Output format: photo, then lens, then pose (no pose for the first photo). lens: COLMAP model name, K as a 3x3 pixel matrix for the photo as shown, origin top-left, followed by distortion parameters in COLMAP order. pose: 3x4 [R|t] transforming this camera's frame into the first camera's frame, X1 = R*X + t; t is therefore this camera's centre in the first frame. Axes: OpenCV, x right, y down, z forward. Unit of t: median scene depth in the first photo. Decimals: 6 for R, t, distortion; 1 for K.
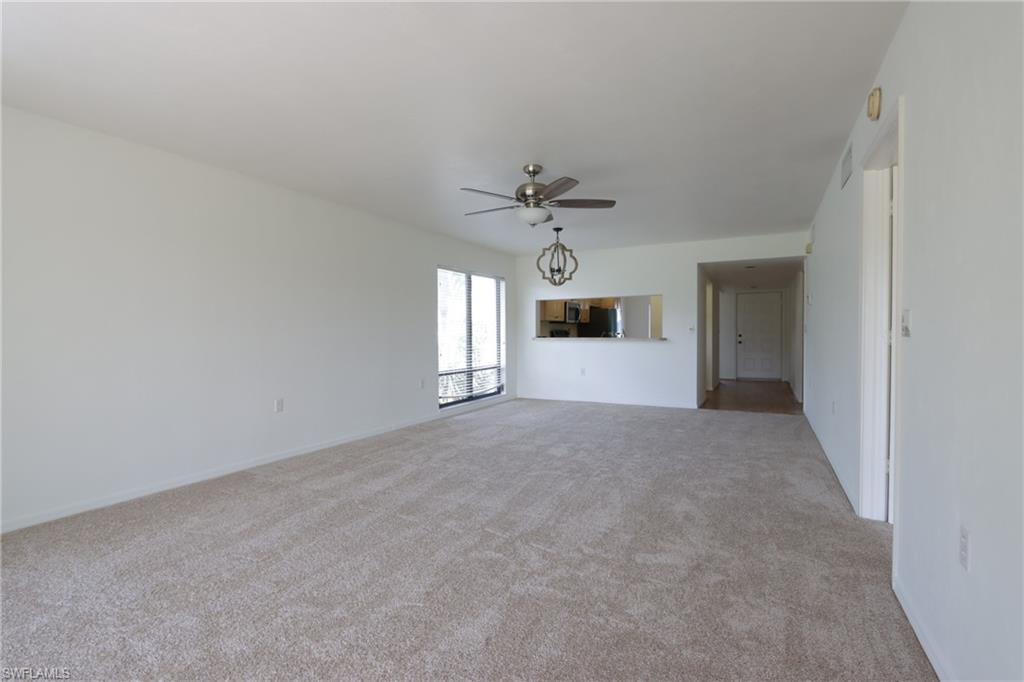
lens RADIAL K [[487.8, 0, 502.0], [0, 487.8, 341.2], [0, 0, 1]] dist [-0.010486, 0.000533]
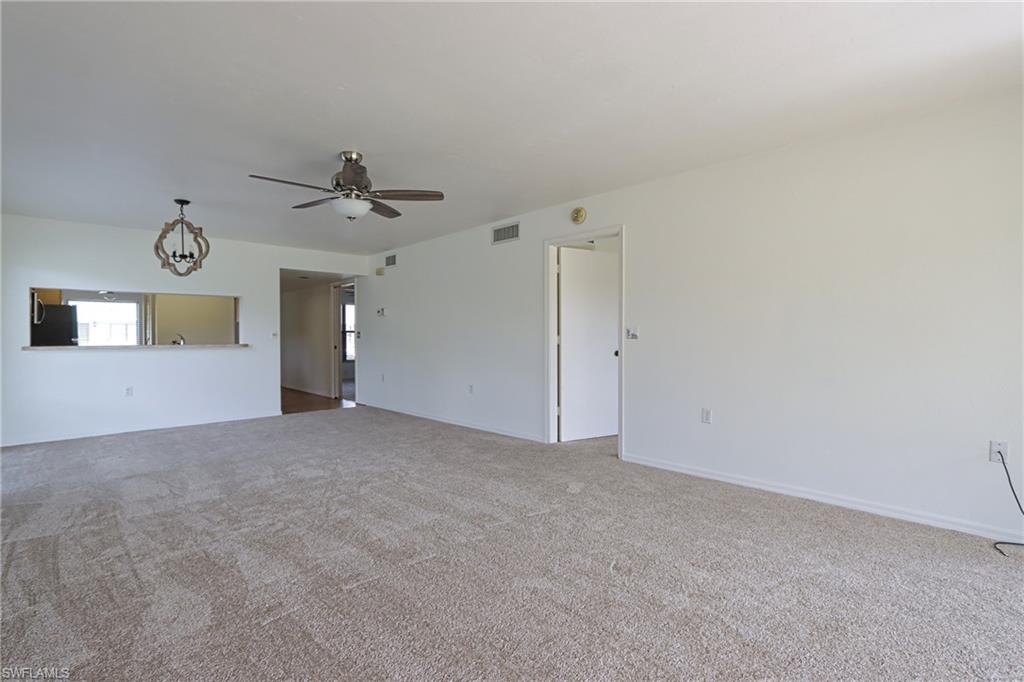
lens RADIAL K [[487.8, 0, 511.1], [0, 487.8, 342.6], [0, 0, 1]] dist [-0.010486, 0.000533]
pose [[0.283017, -0.010620, 0.959056, -0.463567], [0.019280, 0.999800, 0.005382, -0.004612], [-0.958921, 0.016967, 0.283165, 0.299360]]
